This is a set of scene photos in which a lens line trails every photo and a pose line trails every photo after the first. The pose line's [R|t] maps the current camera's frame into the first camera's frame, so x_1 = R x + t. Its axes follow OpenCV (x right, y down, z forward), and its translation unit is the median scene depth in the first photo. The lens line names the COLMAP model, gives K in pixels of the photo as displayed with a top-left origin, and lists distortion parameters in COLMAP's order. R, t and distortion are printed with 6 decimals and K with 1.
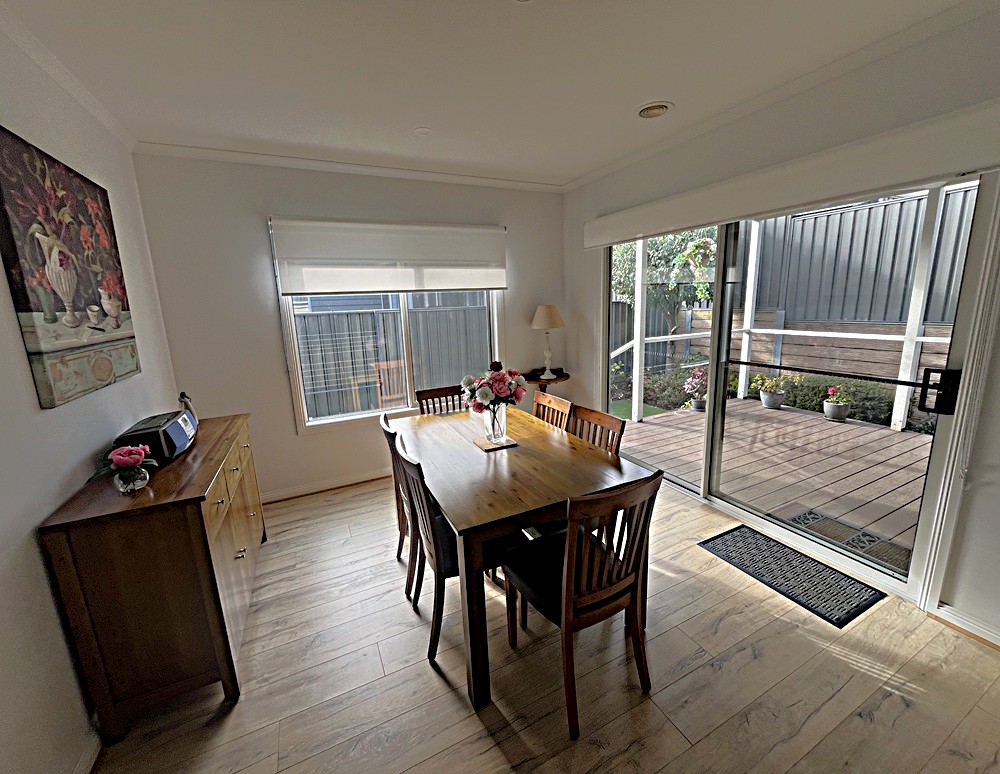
lens RADIAL K [[404.6, 0, 497.7], [0, 404.6, 380.7], [0, 0, 1]] dist [-0.000761, 0.000037]
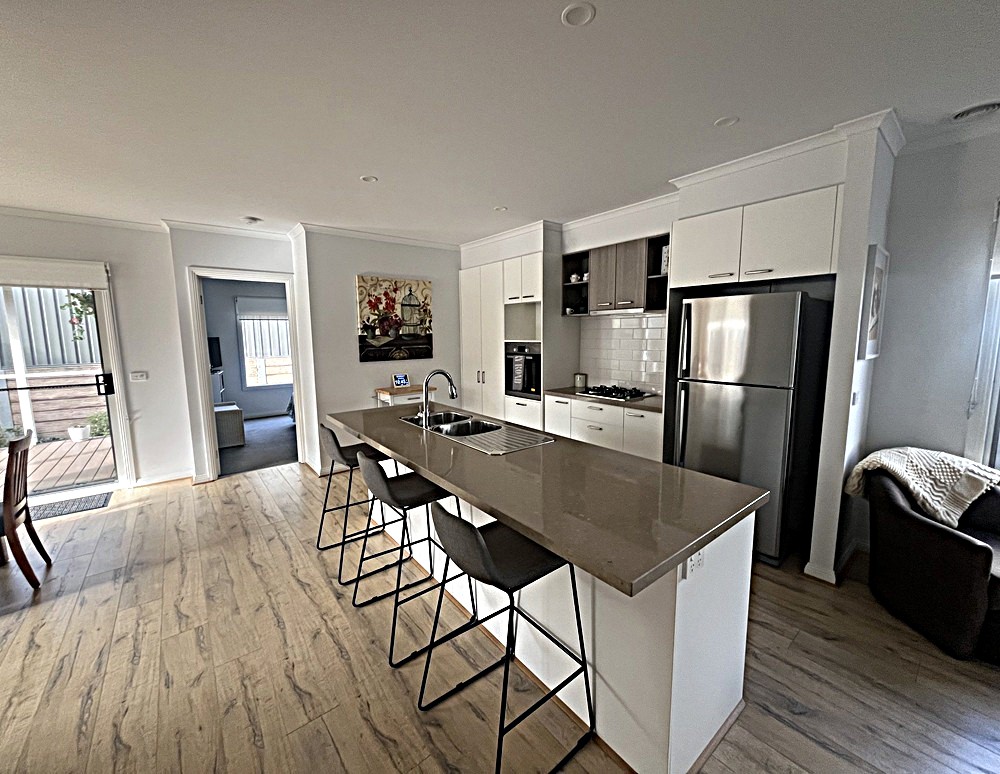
lens RADIAL K [[404.6, 0, 497.7], [0, 404.6, 380.7], [0, 0, 1]] dist [-0.000761, 0.000037]
pose [[-0.206765, -0.077111, 0.975347, -1.148107], [0.212247, 0.969614, 0.121653, 0.151797], [-0.955091, 0.232168, -0.184116, -0.477561]]
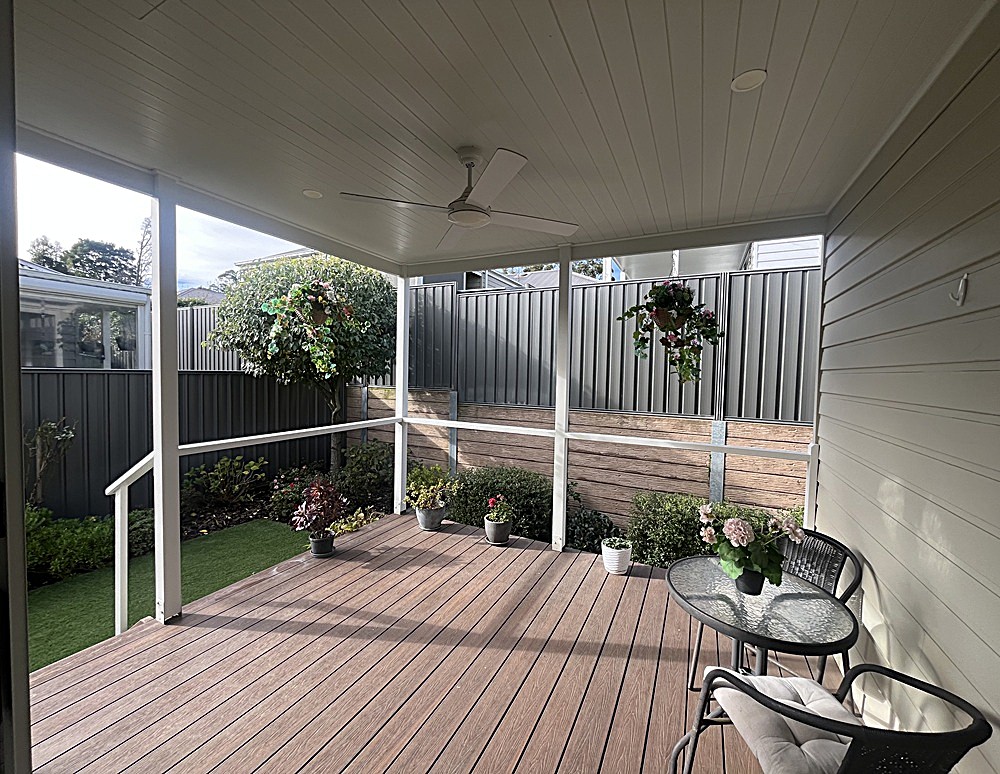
lens RADIAL K [[404.6, 0, 497.7], [0, 404.6, 380.7], [0, 0, 1]] dist [-0.000761, 0.000037]
pose [[0.797443, 0.041083, 0.601994, 0.343017], [0.066023, 0.985748, -0.154730, -0.074200], [-0.599771, 0.163134, 0.783366, 0.339058]]
